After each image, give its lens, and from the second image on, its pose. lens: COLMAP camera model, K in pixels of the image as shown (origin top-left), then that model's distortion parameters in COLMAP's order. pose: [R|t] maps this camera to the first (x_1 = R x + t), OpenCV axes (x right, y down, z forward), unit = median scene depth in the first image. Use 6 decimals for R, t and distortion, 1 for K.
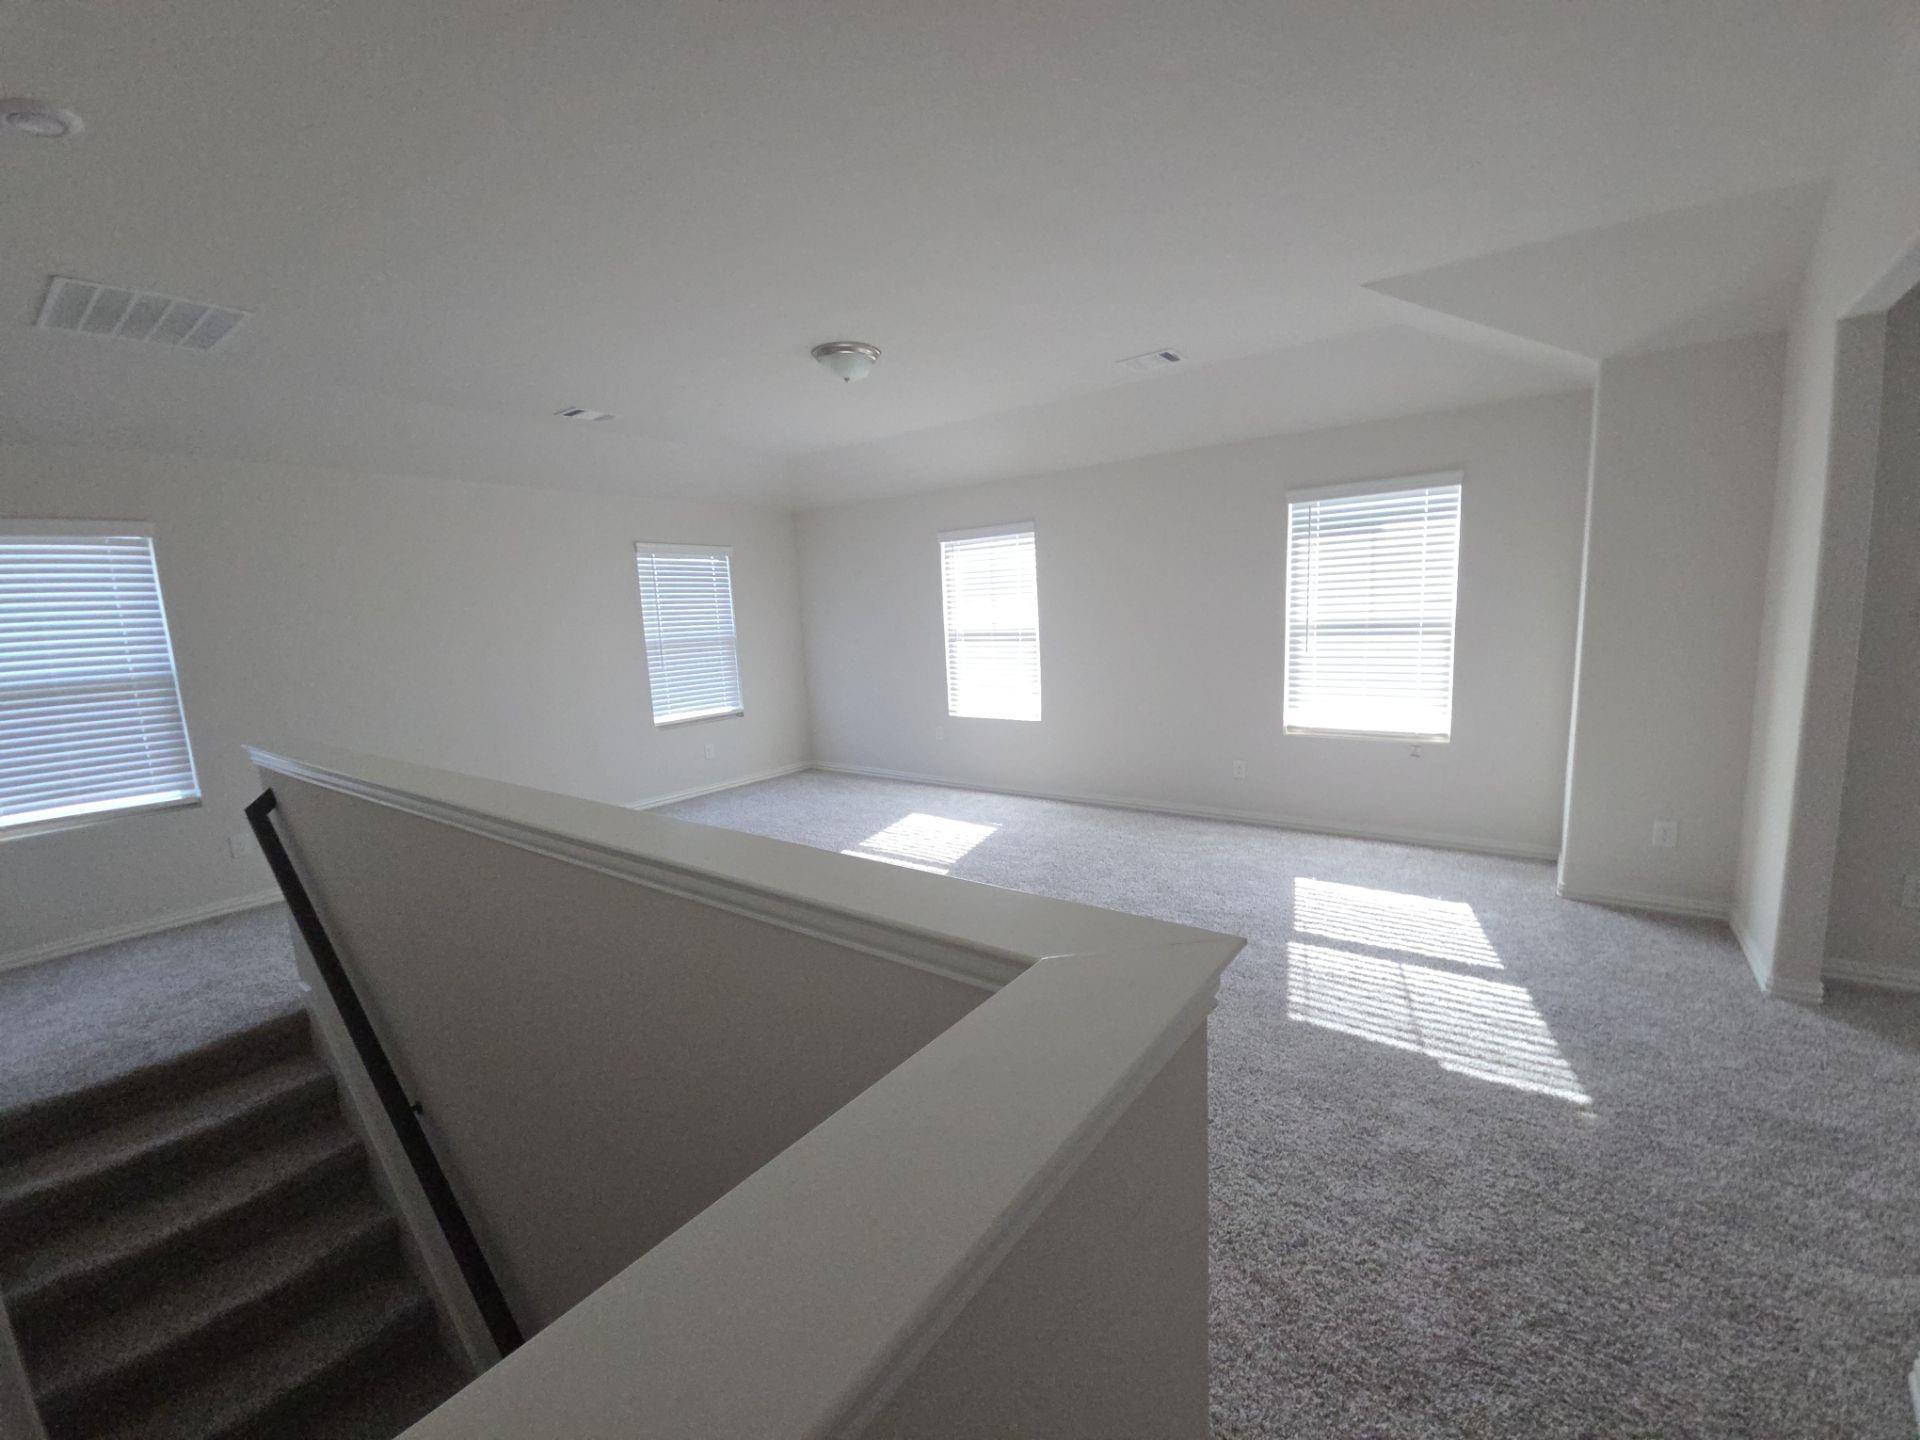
lens RADIAL K [[777.4, 0, 960.0], [0, 777.4, 720.0], [0, 0, 1]] dist [0.003153, -0.003987]
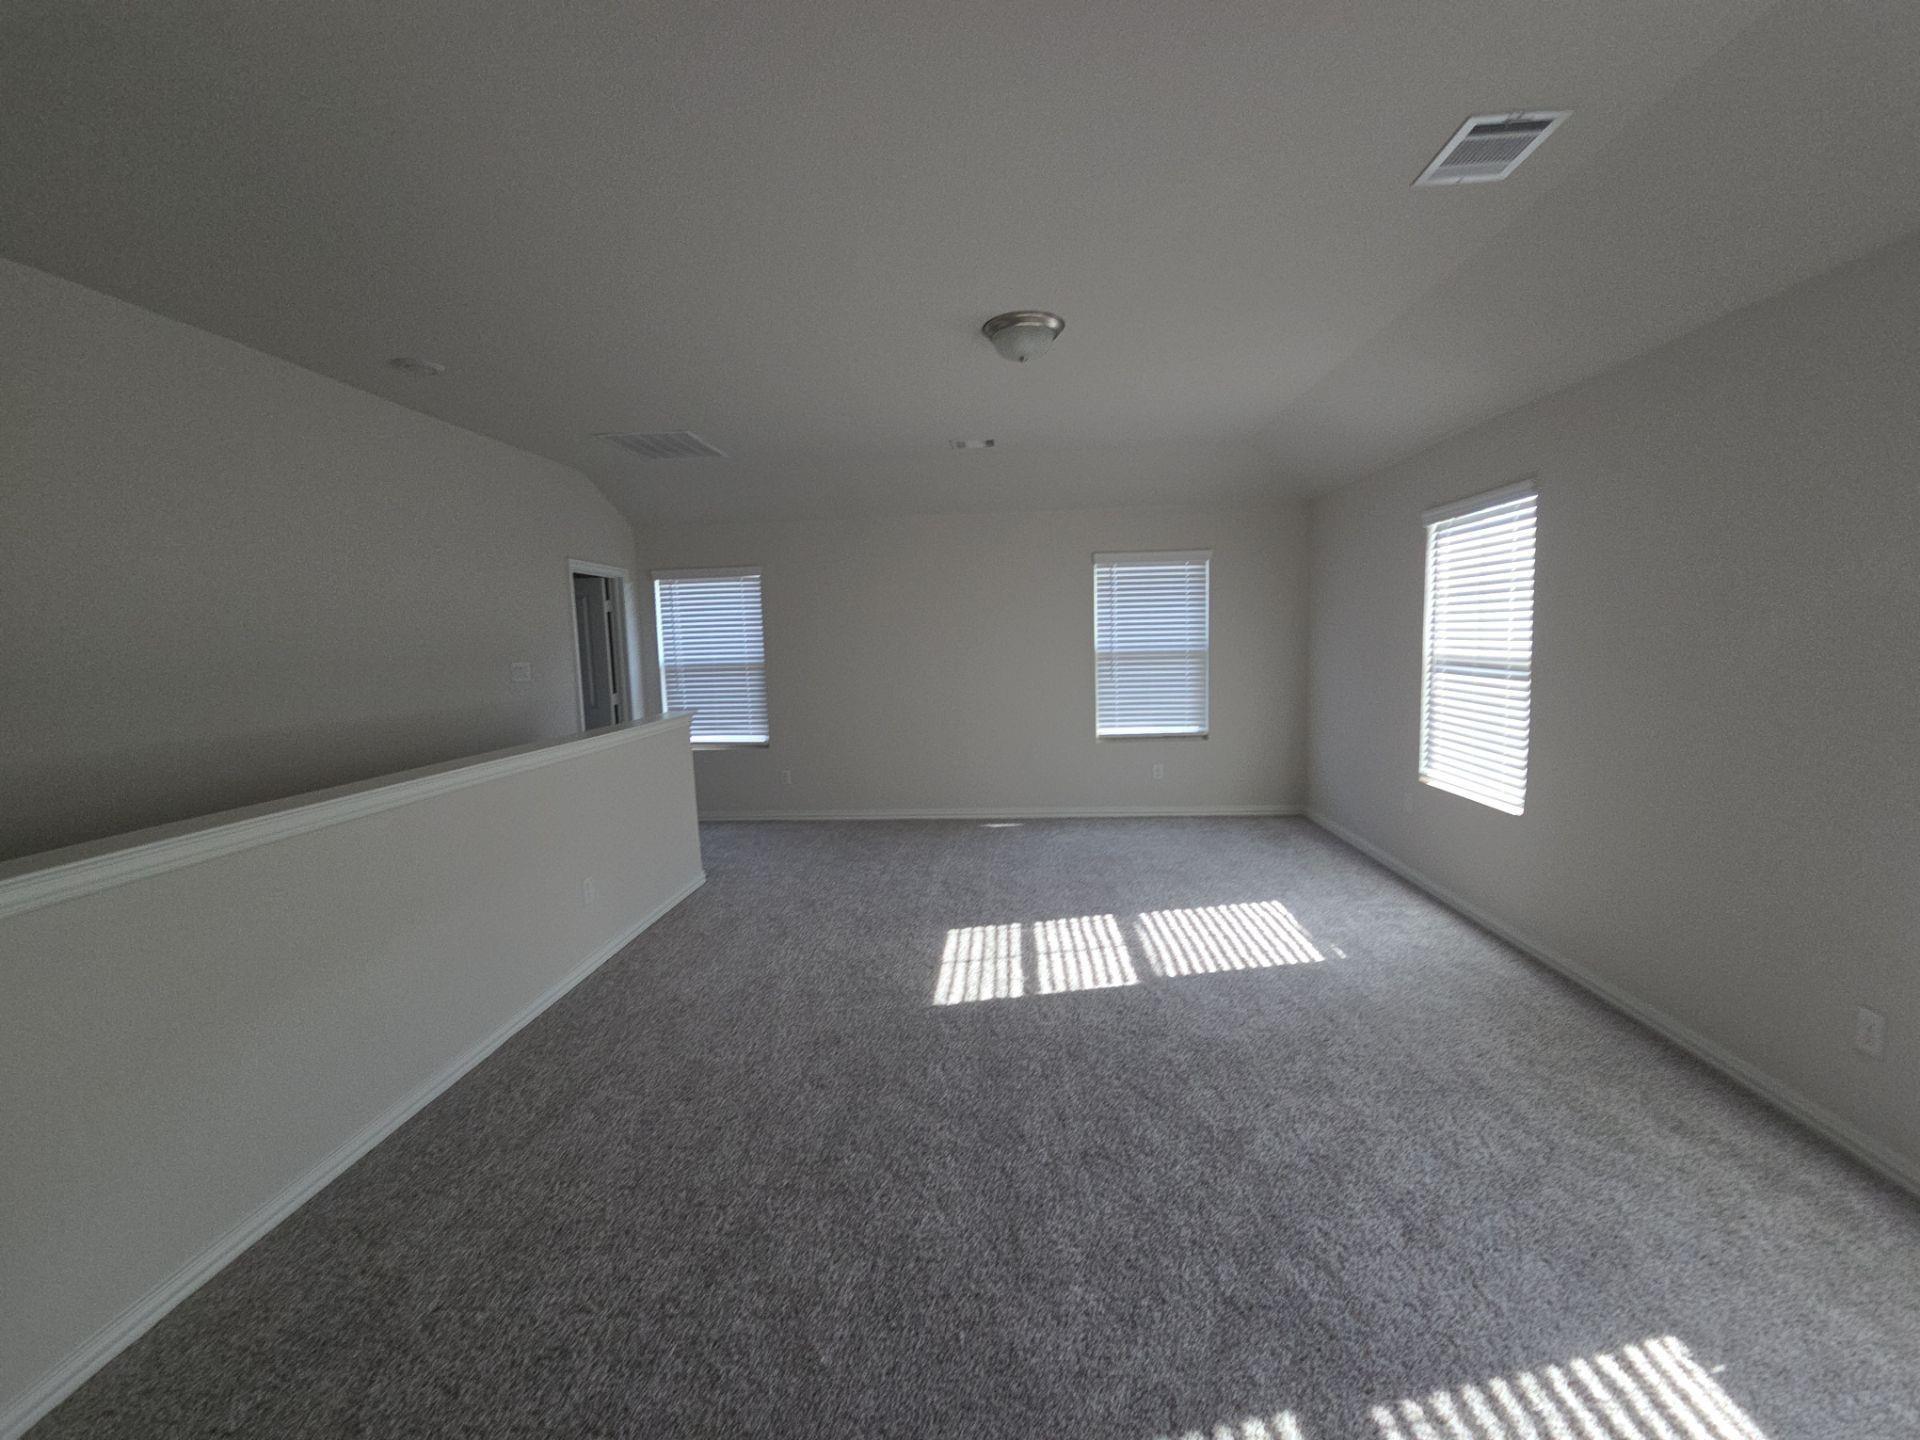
lens RADIAL K [[777.4, 0, 960.0], [0, 777.4, 720.0], [0, 0, 1]] dist [0.003153, -0.003987]
pose [[0.551795, 0.116762, -0.825765, 0.343092], [-0.116306, 0.991249, 0.062443, -0.057704], [0.825830, 0.061586, 0.560547, 0.307739]]
